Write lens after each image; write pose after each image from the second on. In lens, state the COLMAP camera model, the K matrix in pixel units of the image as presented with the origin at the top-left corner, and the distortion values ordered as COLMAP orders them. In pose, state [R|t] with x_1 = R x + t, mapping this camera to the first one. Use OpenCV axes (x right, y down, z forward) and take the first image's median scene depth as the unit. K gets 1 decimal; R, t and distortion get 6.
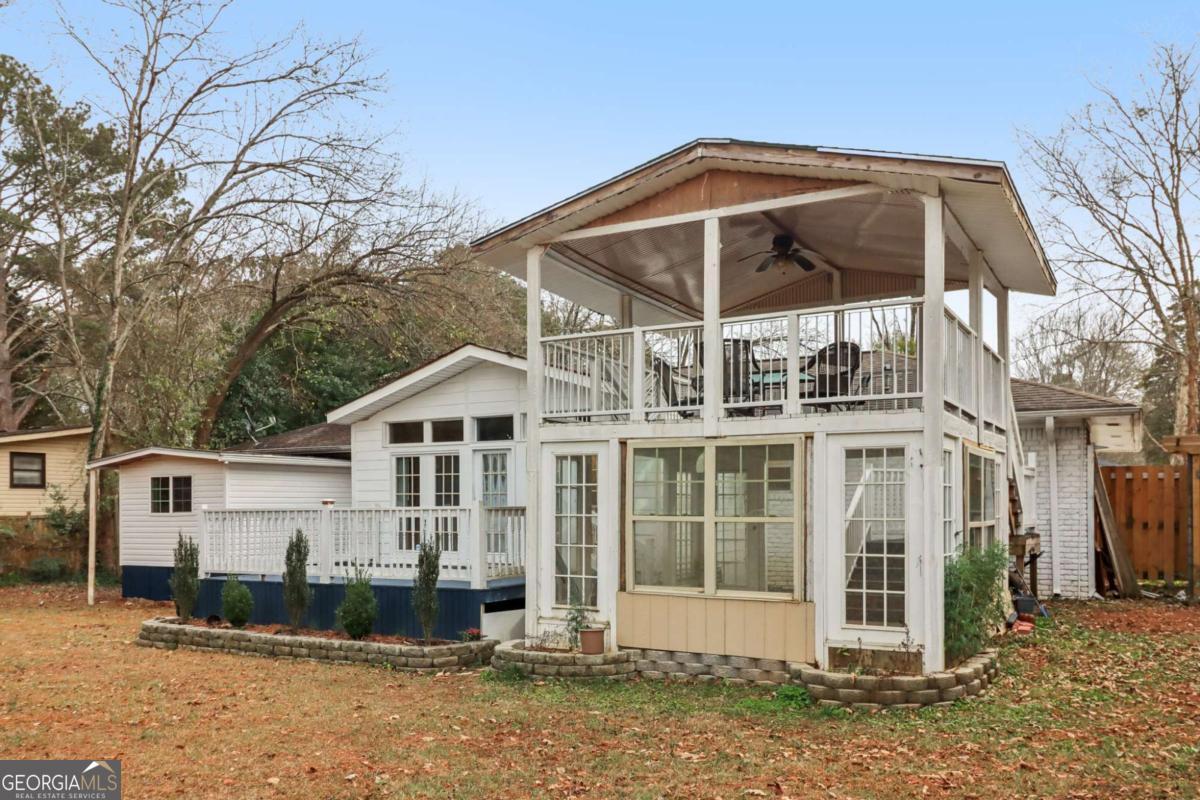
lens RADIAL K [[972.5, 0, 601.0], [0, 972.5, 461.8], [0, 0, 1]] dist [0.013588, 0.001497]
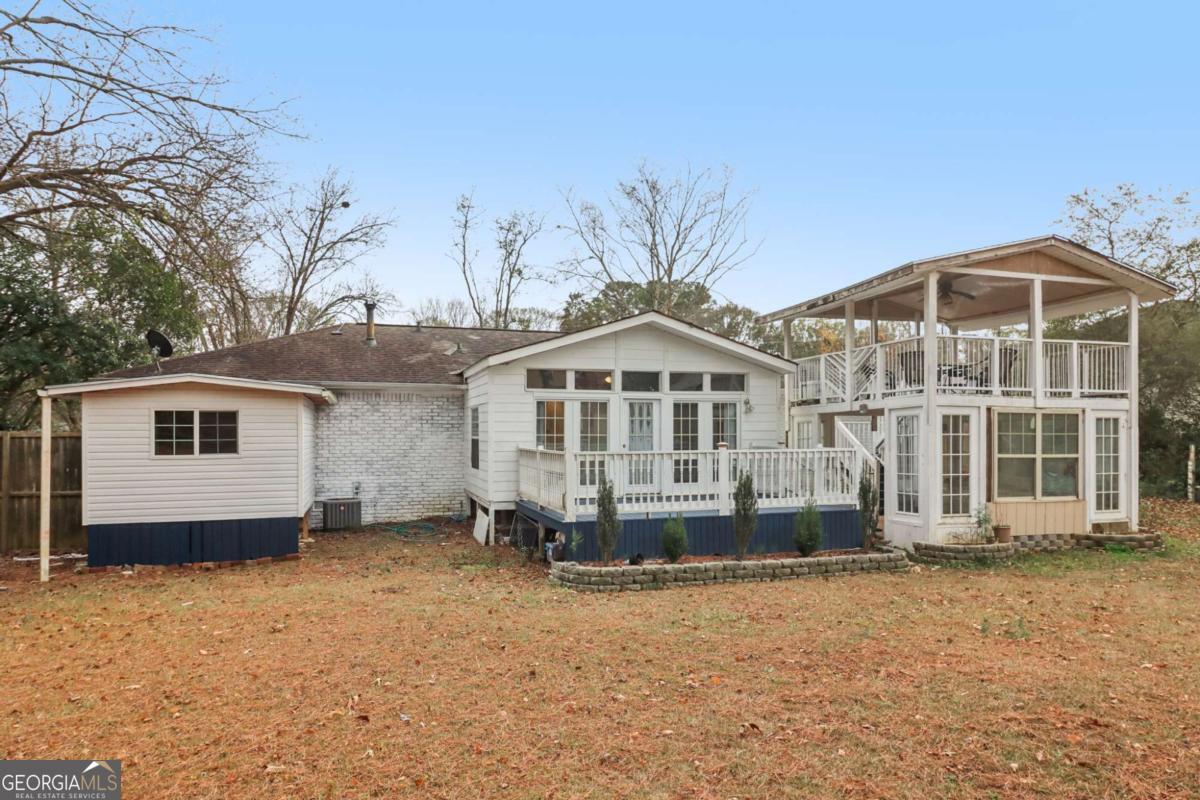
lens RADIAL K [[793.5, 0, 600.0], [0, 793.5, 400.0], [0, 0, 1]] dist [-0.005645, -0.001860]
pose [[0.683245, 0.035429, 0.729330, -1.061466], [-0.034927, 0.999265, -0.015822, 0.007412], [-0.729354, -0.014663, 0.683980, 0.455265]]
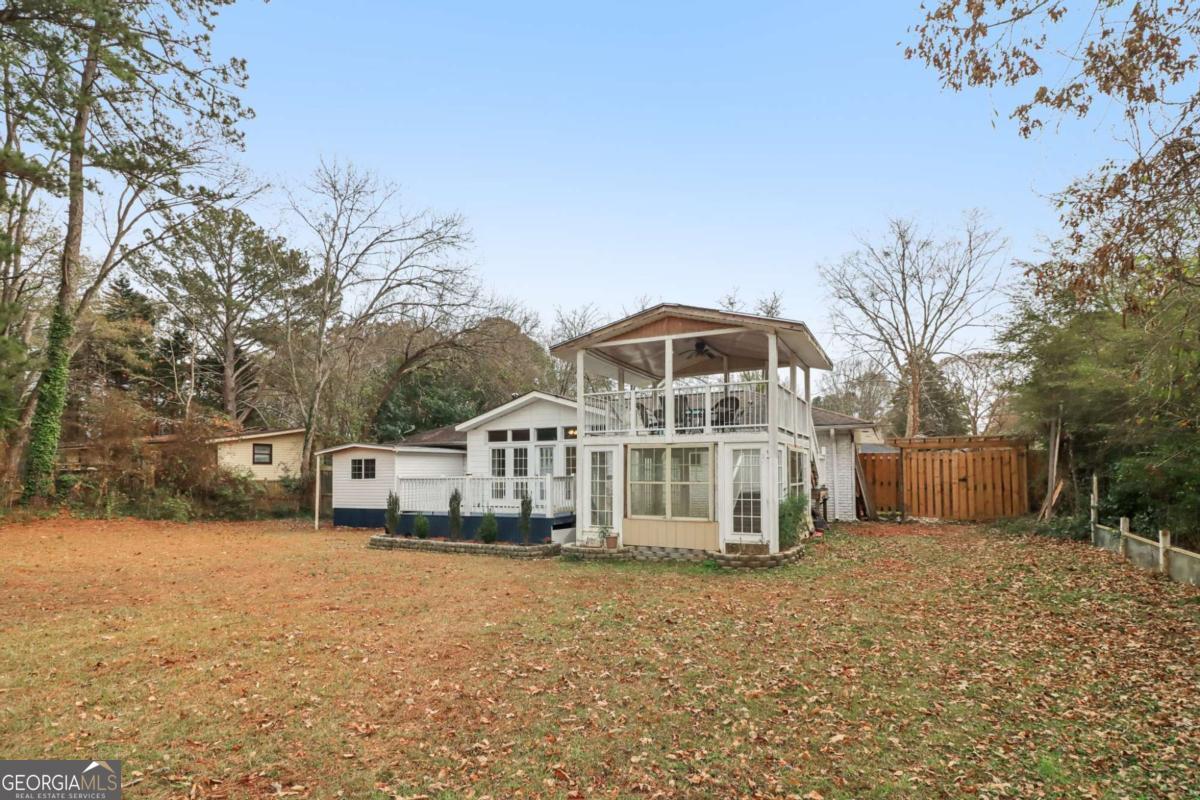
lens RADIAL K [[594.2, 0, 600.9], [0, 594.2, 433.5], [0, 0, 1]] dist [-0.000244, 0.000080]
pose [[0.999104, -0.001318, 0.042307, -0.065055], [0.002063, 0.999843, -0.017574, -0.018532], [-0.042277, 0.017646, 0.998950, -0.202510]]
